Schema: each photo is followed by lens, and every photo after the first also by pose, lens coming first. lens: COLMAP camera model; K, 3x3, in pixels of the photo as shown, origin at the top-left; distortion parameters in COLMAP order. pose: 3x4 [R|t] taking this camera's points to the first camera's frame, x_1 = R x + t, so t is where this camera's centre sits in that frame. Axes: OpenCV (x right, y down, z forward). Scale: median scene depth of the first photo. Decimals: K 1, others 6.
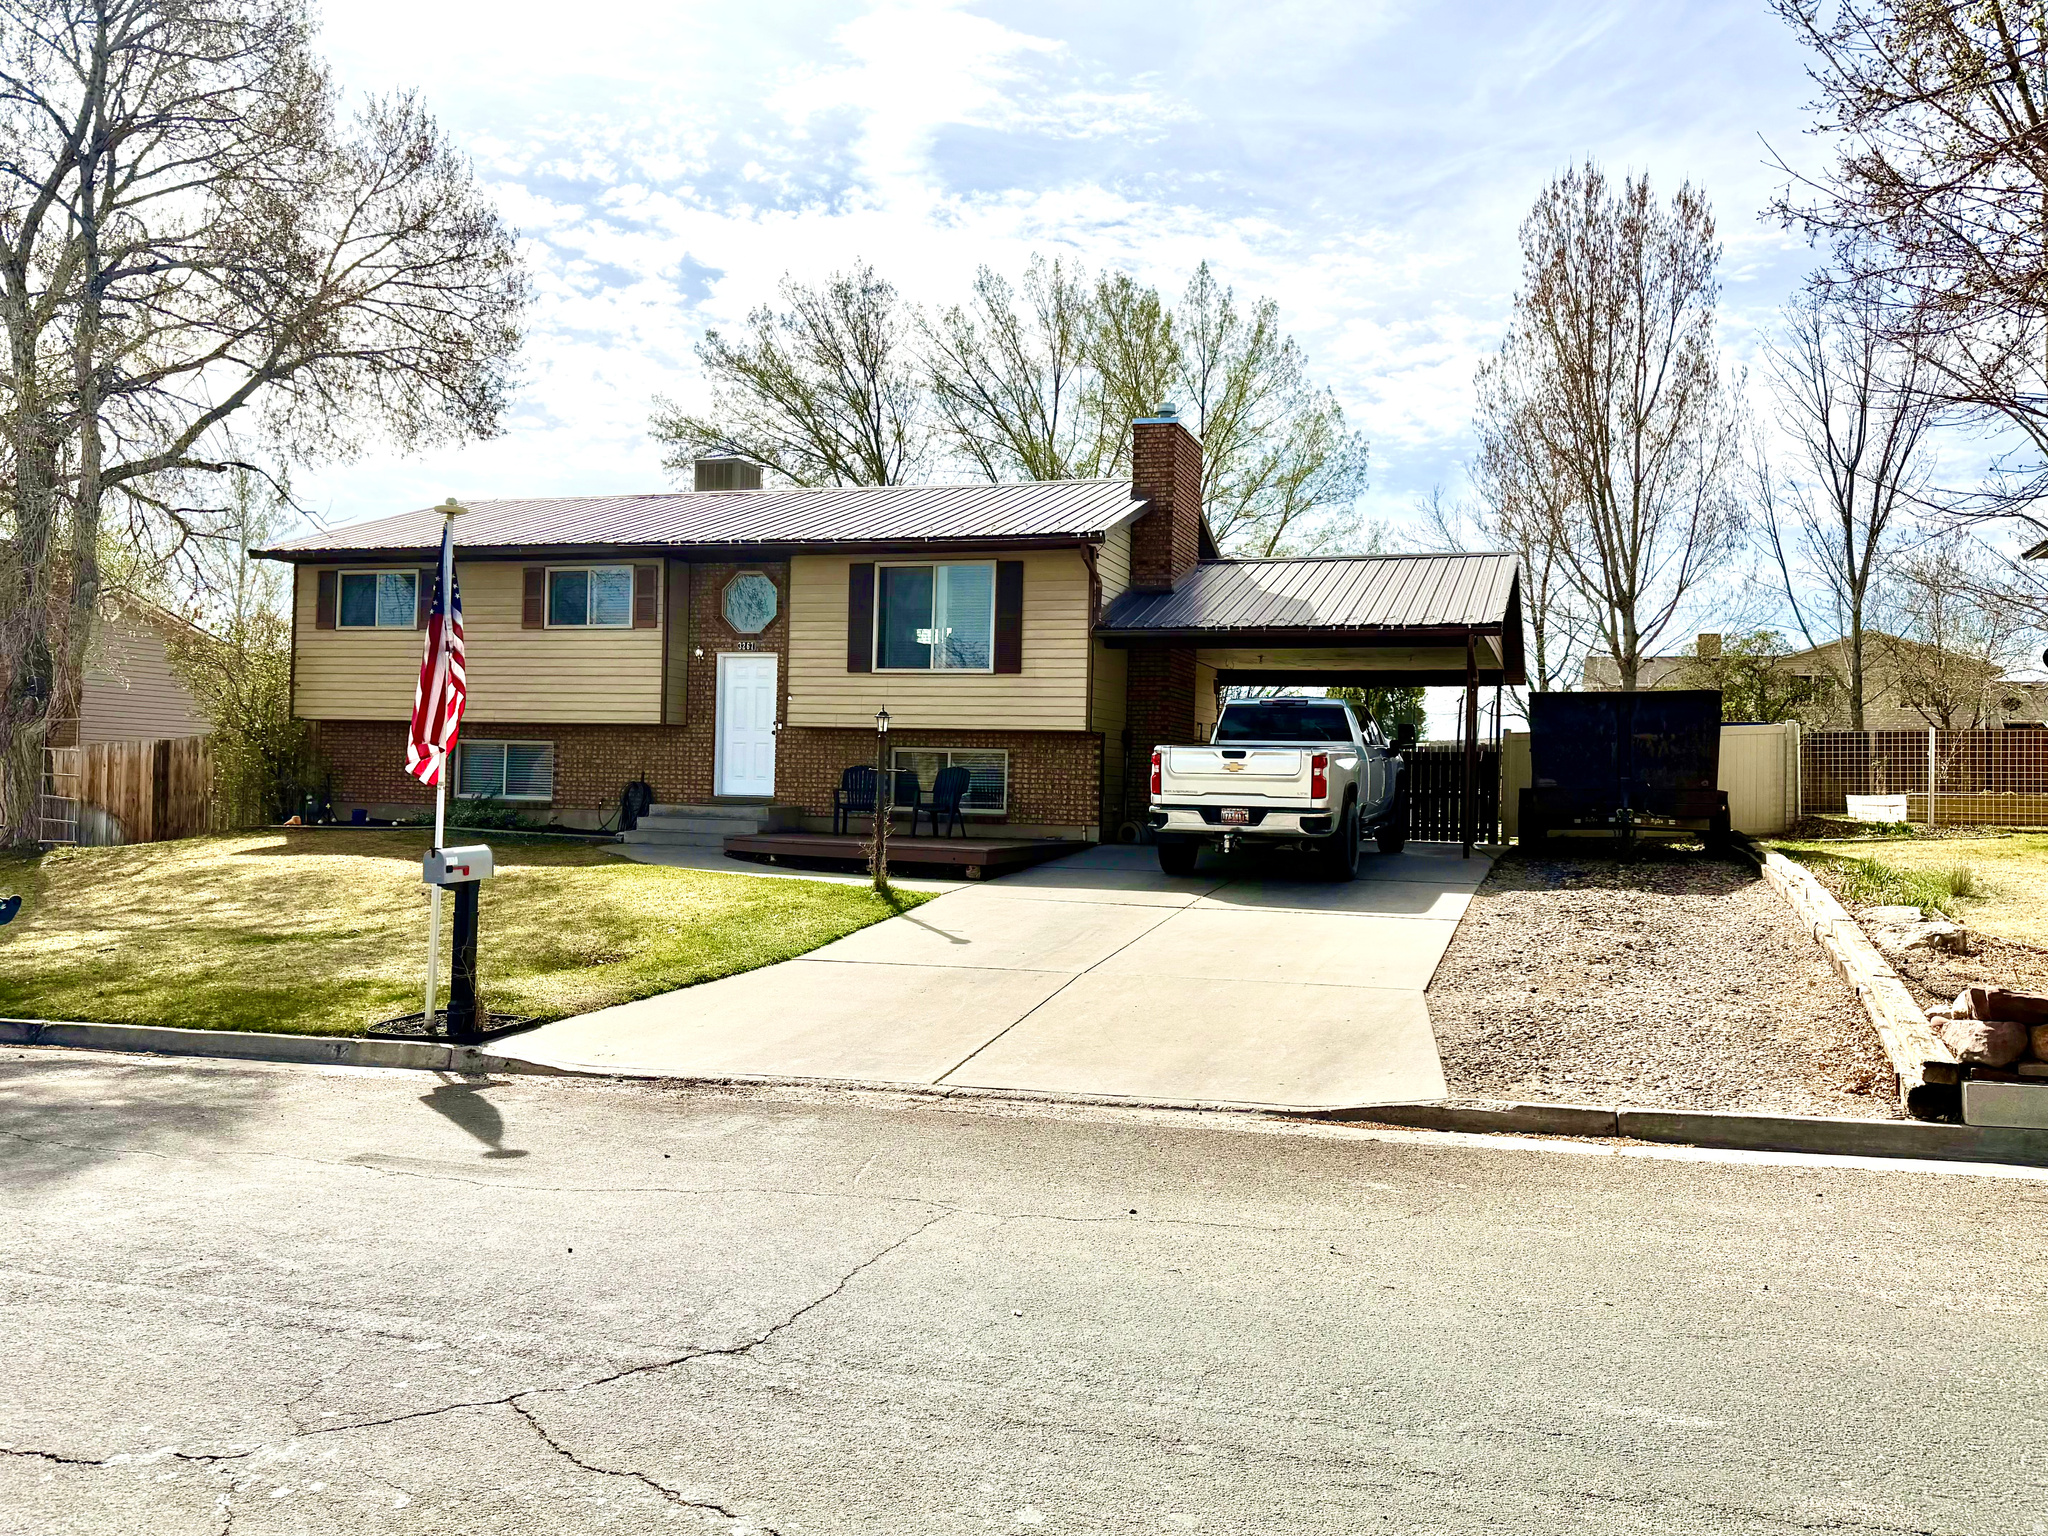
lens RADIAL K [[1612.7, 0, 1024.0], [0, 1612.7, 768.0], [0, 0, 1]] dist [0.022954, -0.000862]
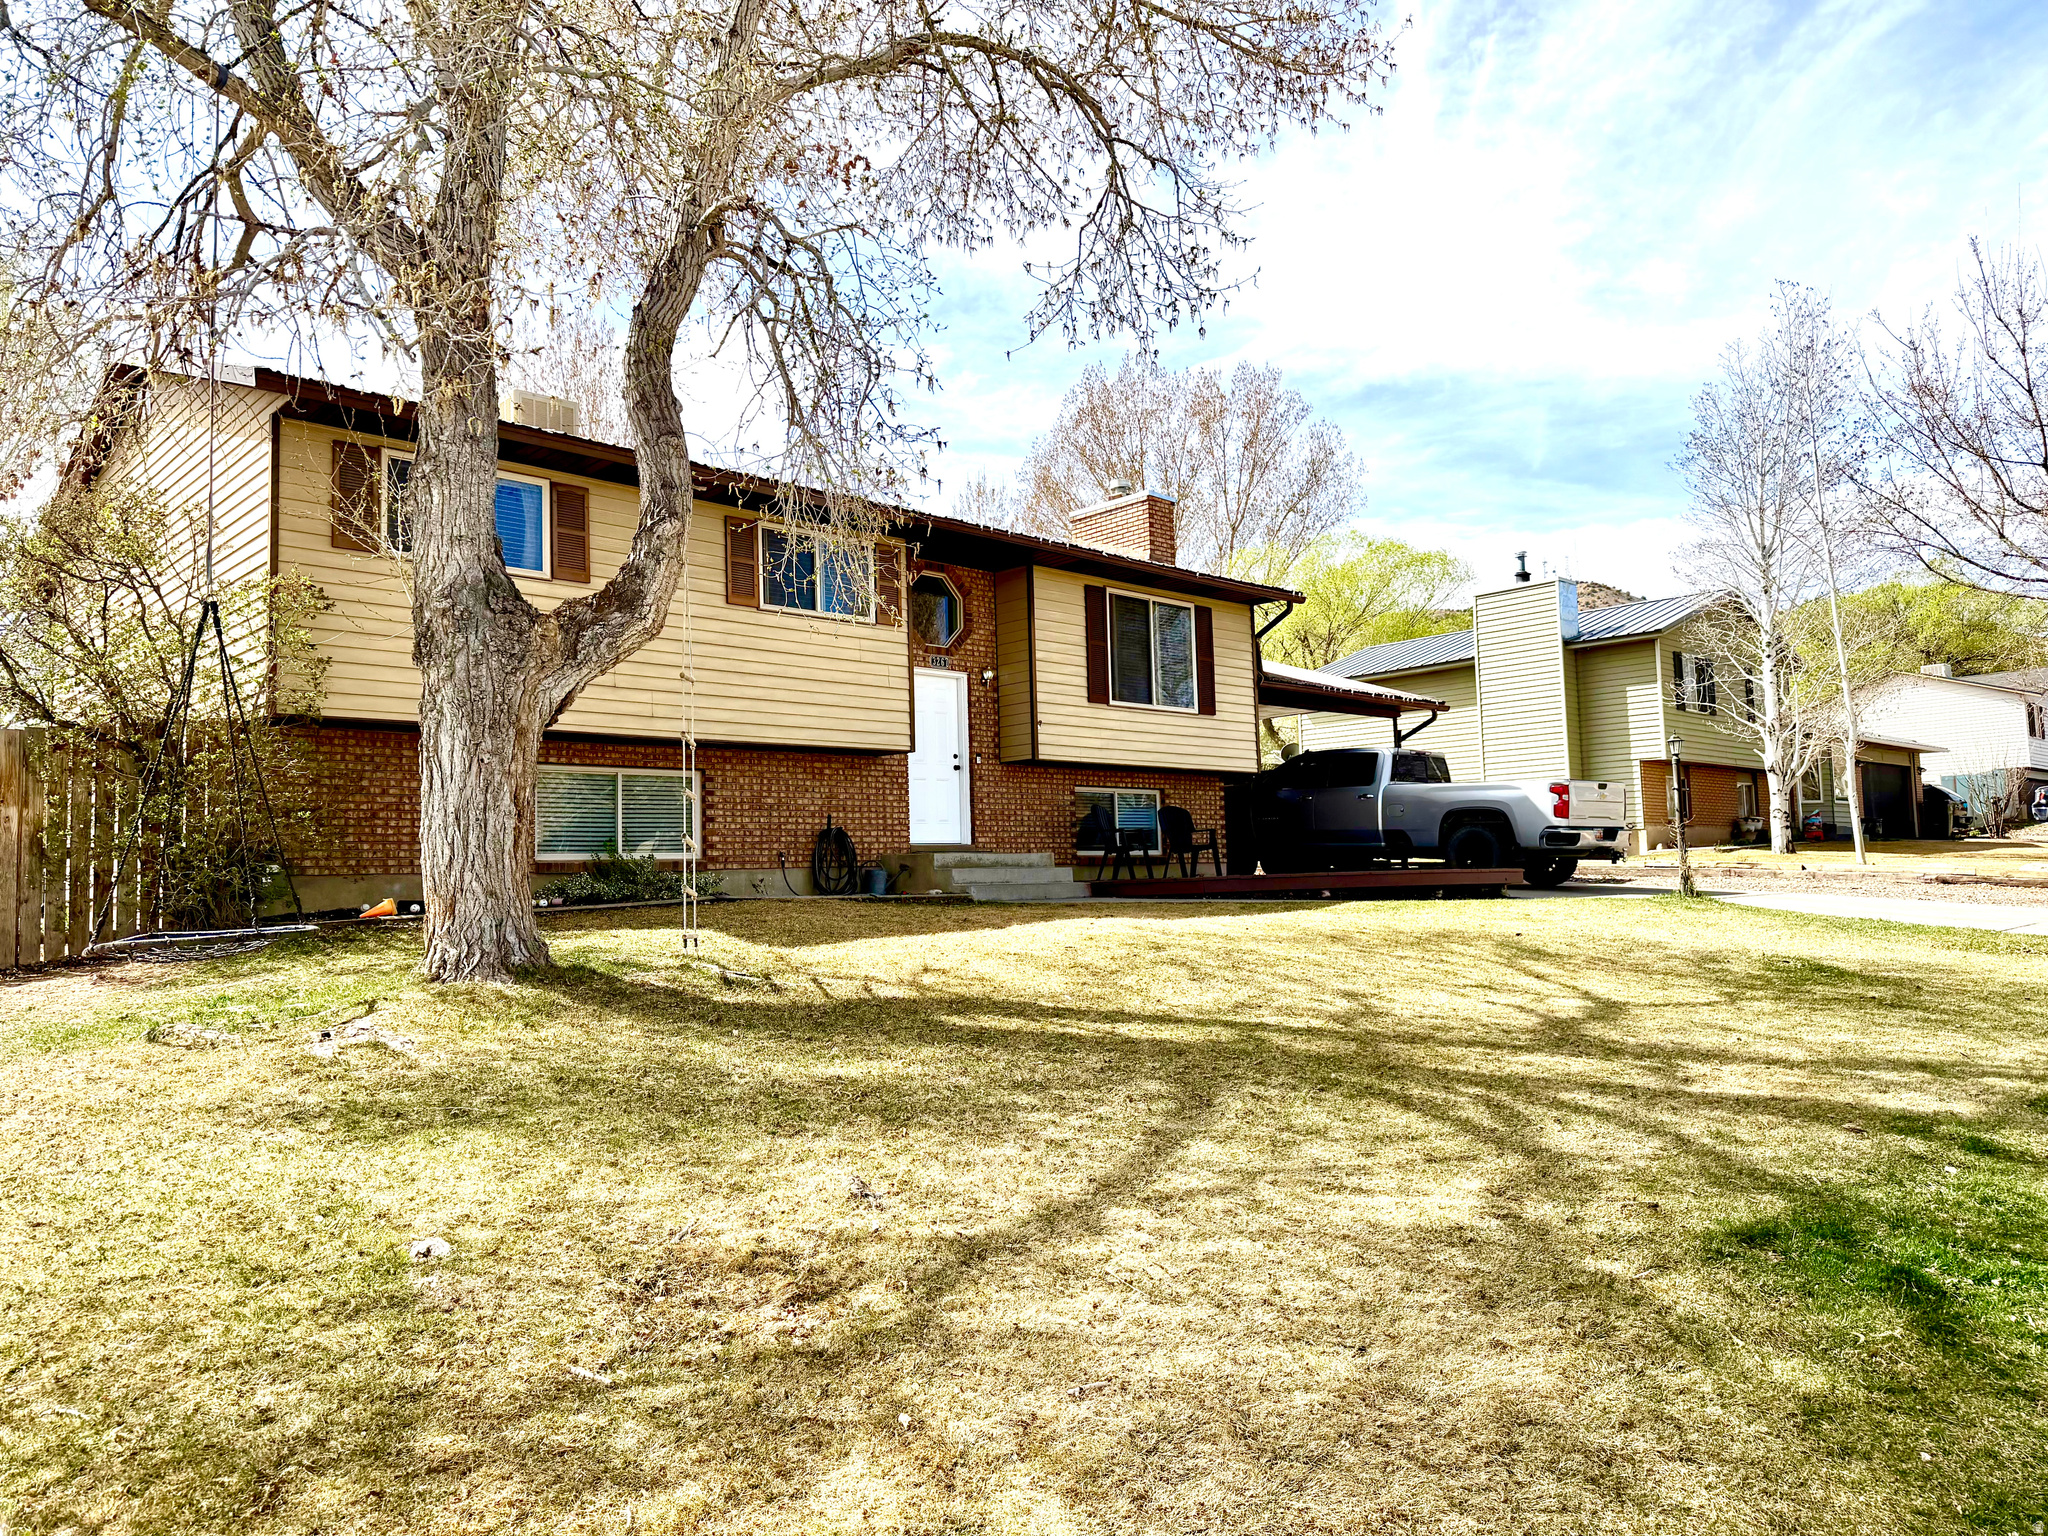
lens RADIAL K [[1433.7, 0, 1024.0], [0, 1433.7, 768.0], [0, 0, 1]] dist [0.090015, -0.099363]
pose [[0.474320, 0.033741, 0.879706, -0.804629], [0.025443, 0.998322, -0.052009, 0.018160], [-0.879985, 0.047052, 0.472666, 0.624526]]
